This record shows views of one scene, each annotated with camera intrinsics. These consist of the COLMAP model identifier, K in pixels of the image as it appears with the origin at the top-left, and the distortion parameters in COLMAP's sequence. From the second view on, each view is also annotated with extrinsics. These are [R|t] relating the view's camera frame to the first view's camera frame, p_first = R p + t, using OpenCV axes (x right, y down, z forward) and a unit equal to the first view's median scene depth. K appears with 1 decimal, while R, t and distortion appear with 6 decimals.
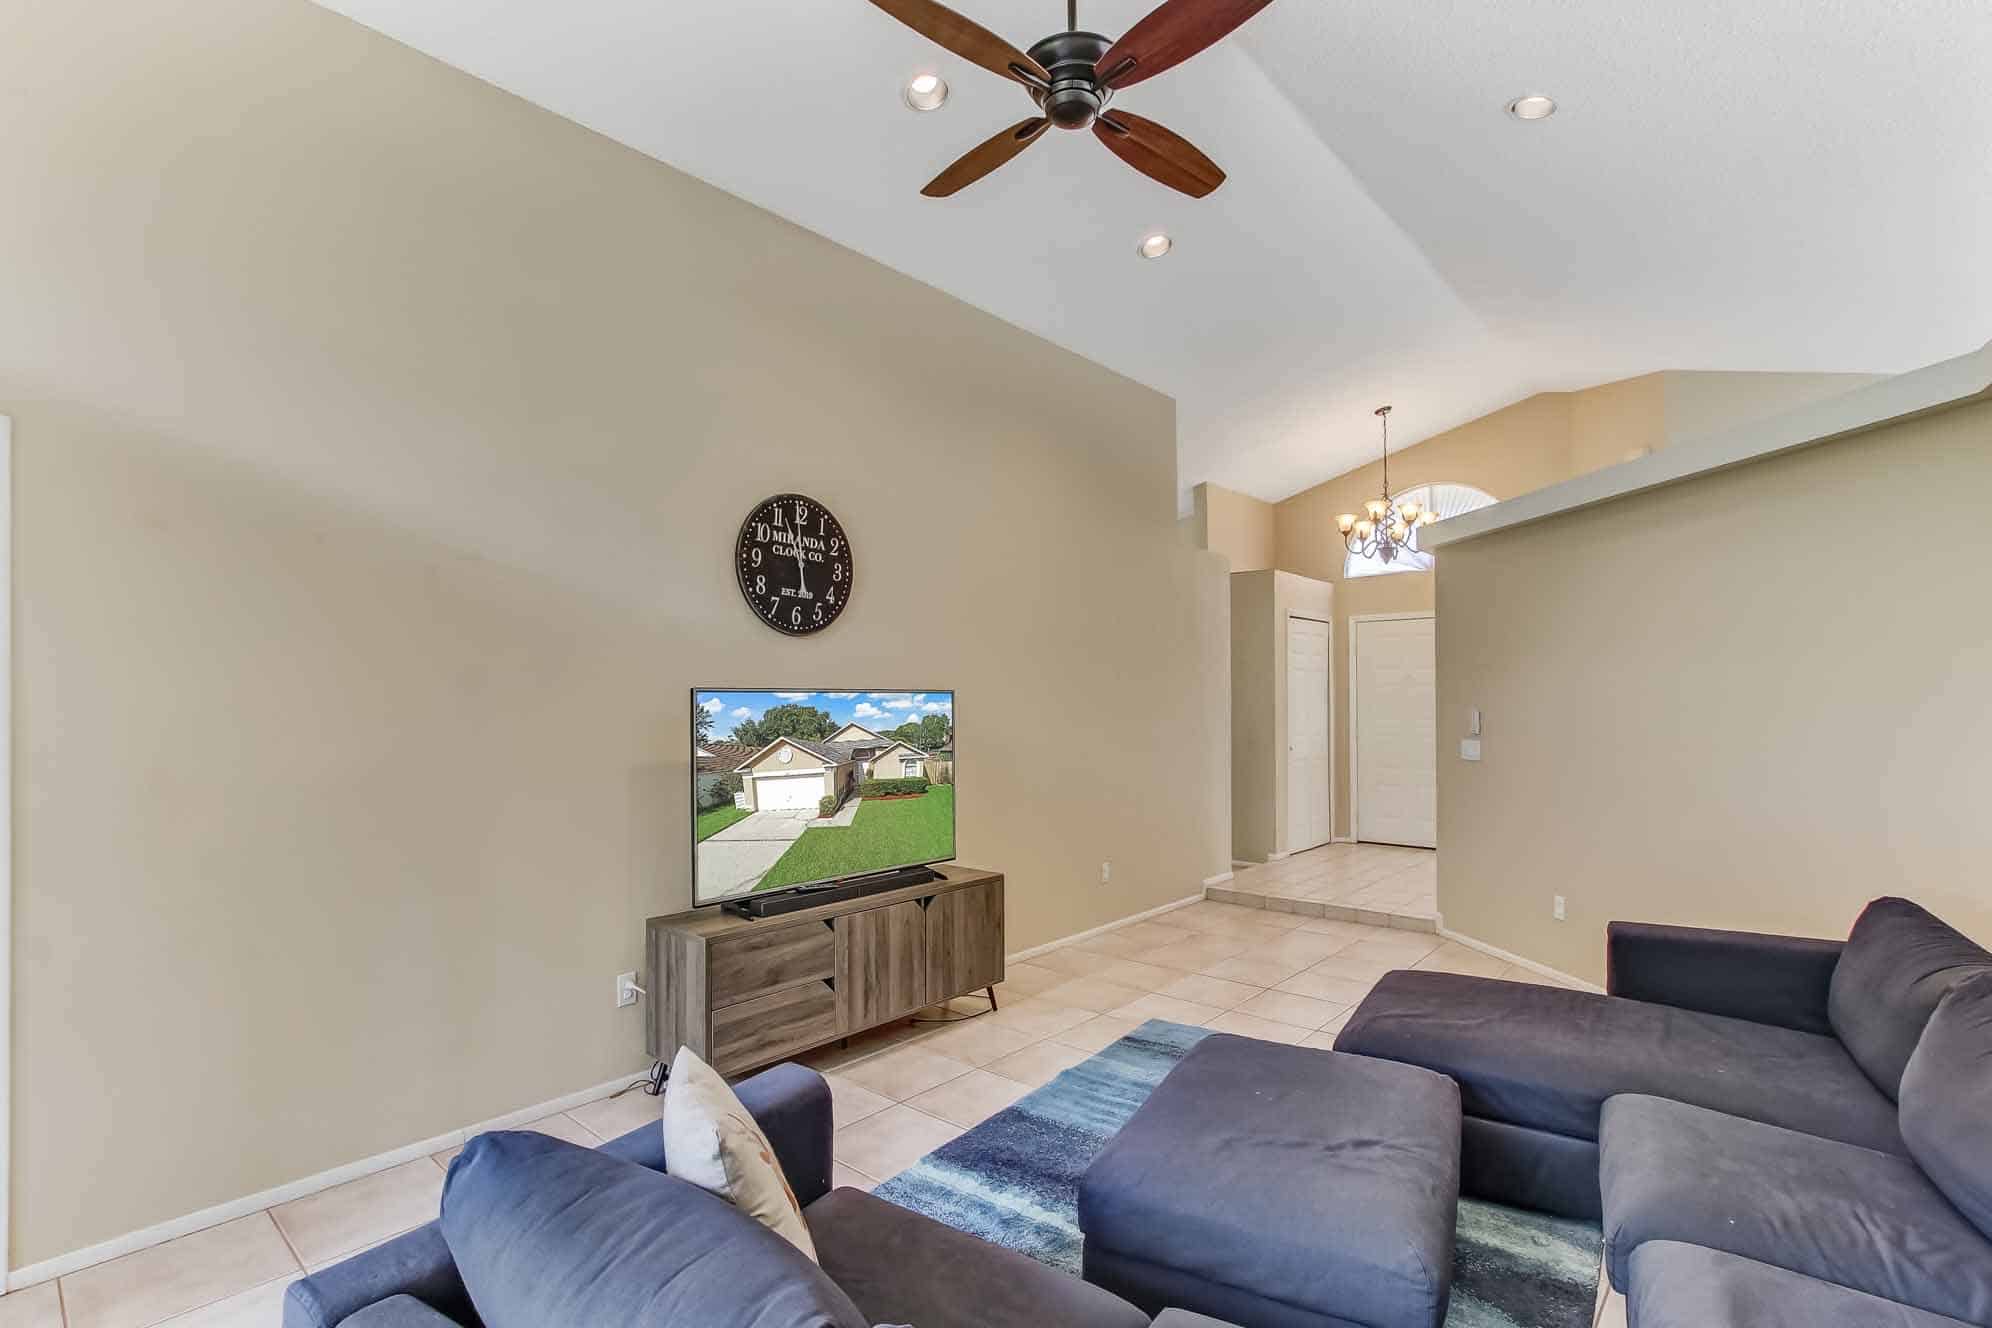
lens RADIAL K [[939.6, 0, 995.5], [0, 939.6, 671.6], [0, 0, 1]] dist [-0.015104, -0.000202]
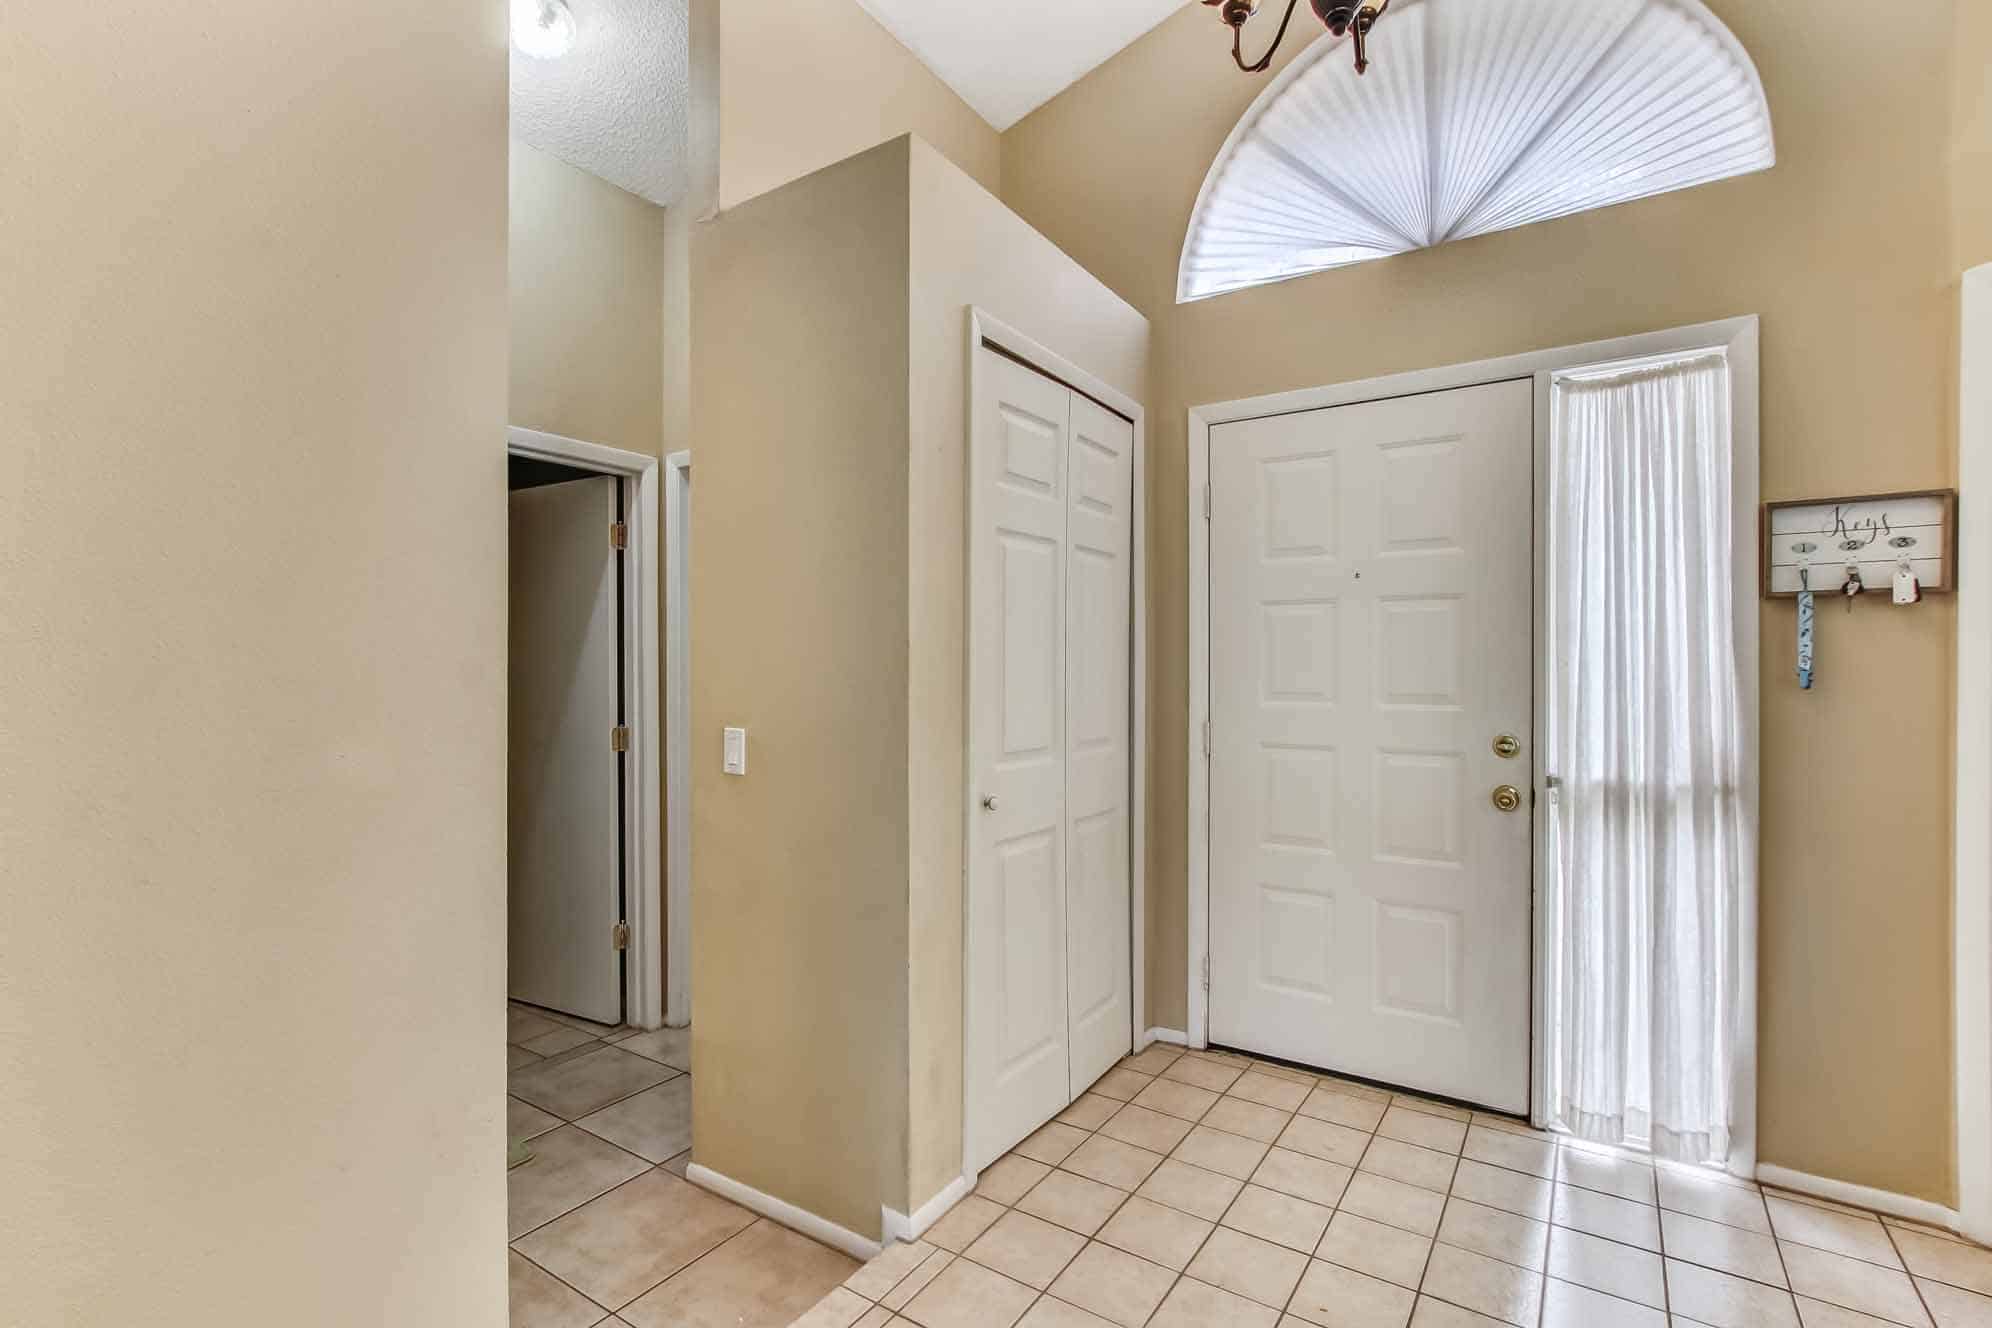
lens RADIAL K [[919.1, 0, 994.3], [0, 919.1, 669.8], [0, 0, 1]] dist [-0.013269, 0.001281]
pose [[0.990870, 0.000219, 0.134819, 0.423706], [-0.004384, 0.999522, 0.030594, 0.046438], [-0.134748, -0.030906, 0.990398, 1.091221]]
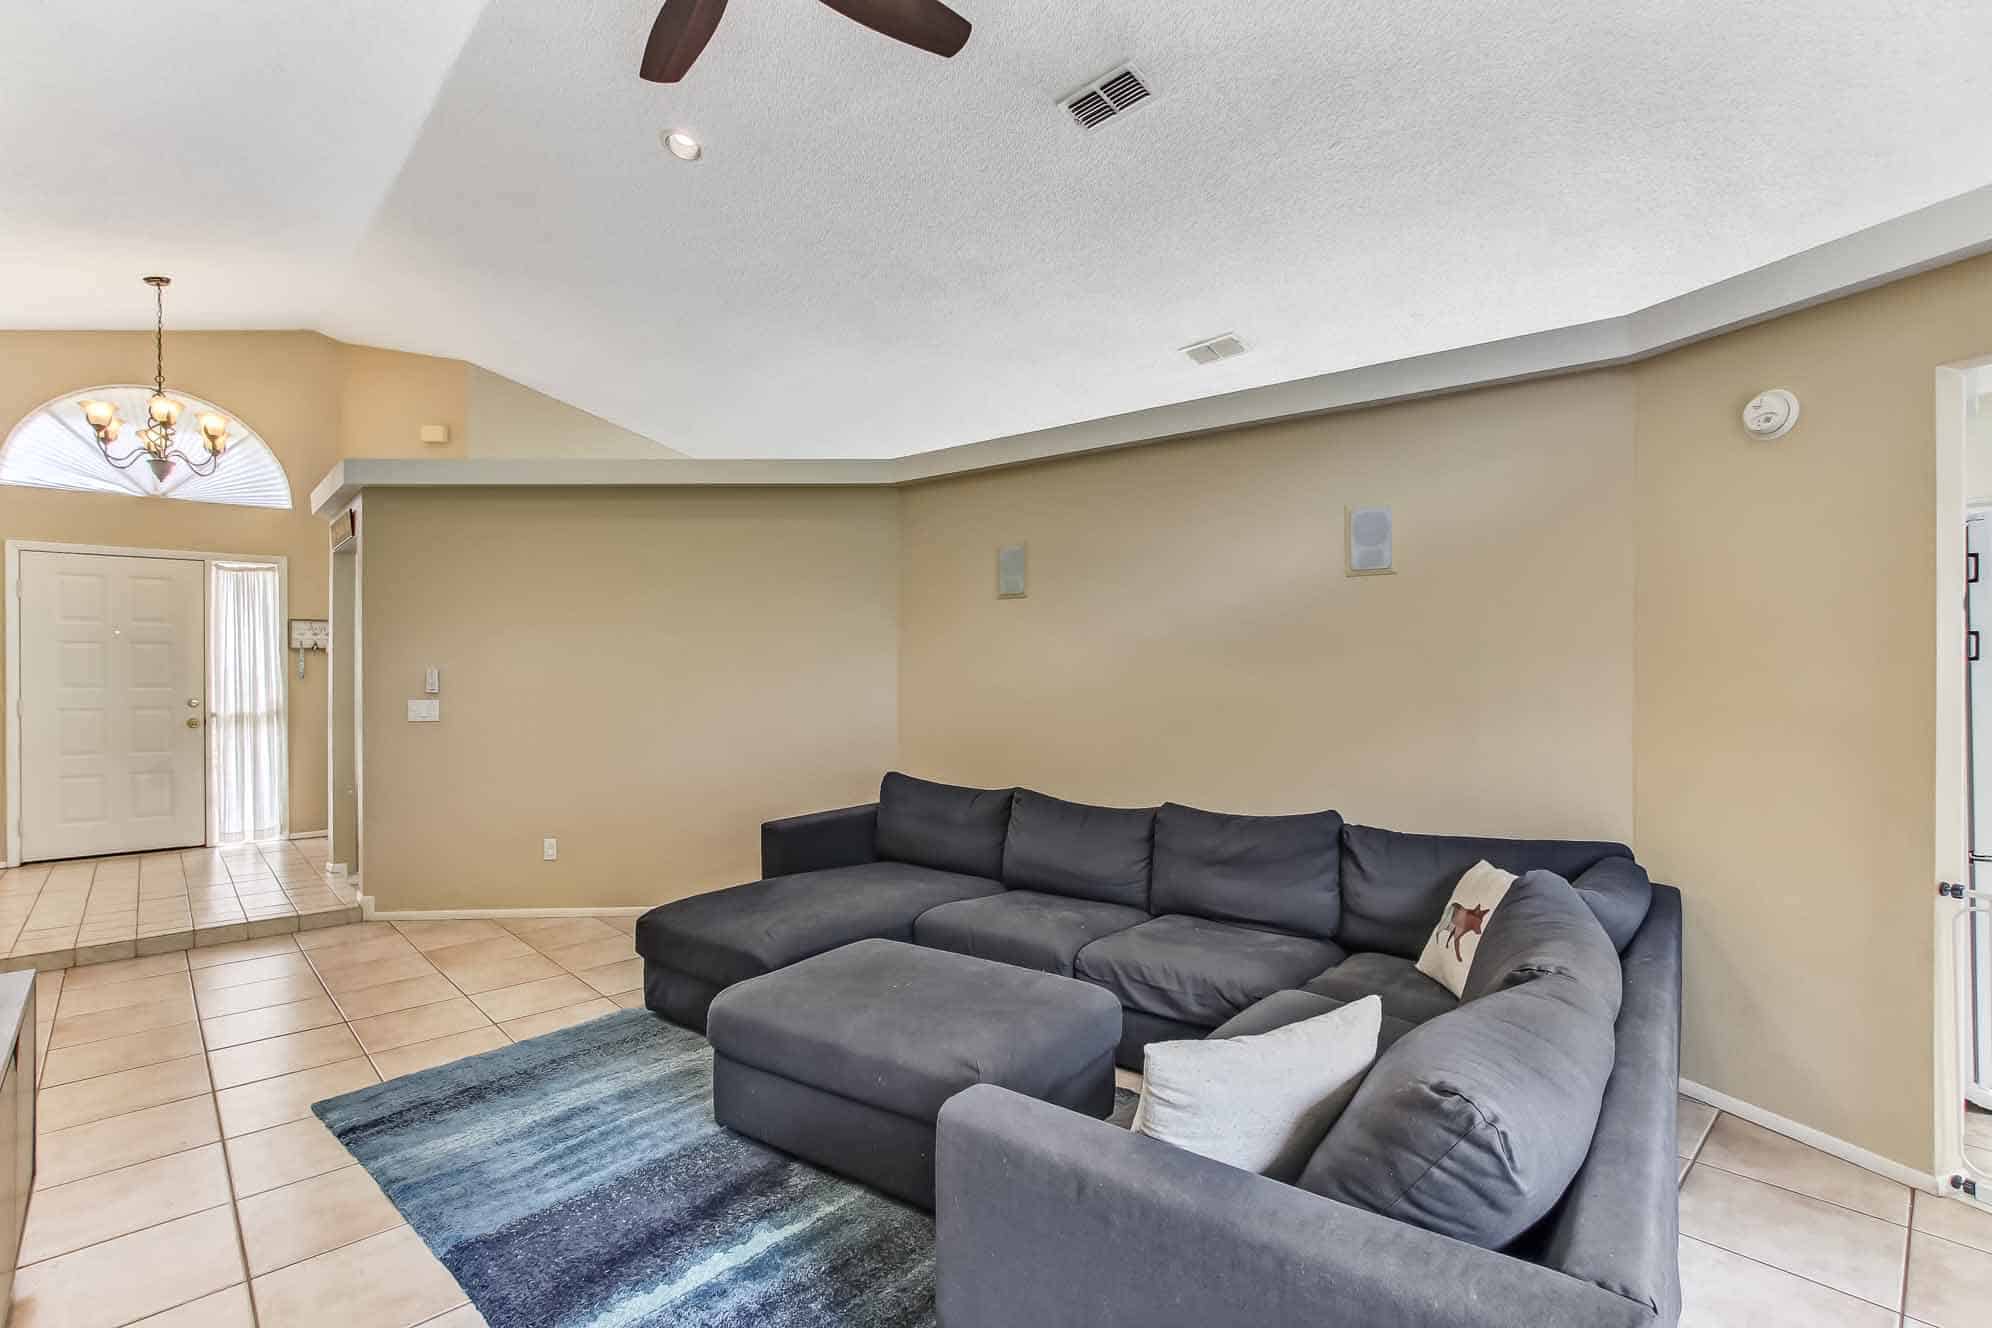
lens RADIAL K [[919.1, 0, 994.3], [0, 919.1, 669.8], [0, 0, 1]] dist [-0.013269, 0.001281]
pose [[0.099920, -0.001701, 0.994994, -0.352216], [-0.023213, 0.999722, 0.004041, 0.025778], [-0.994725, -0.023500, 0.099853, 0.339350]]
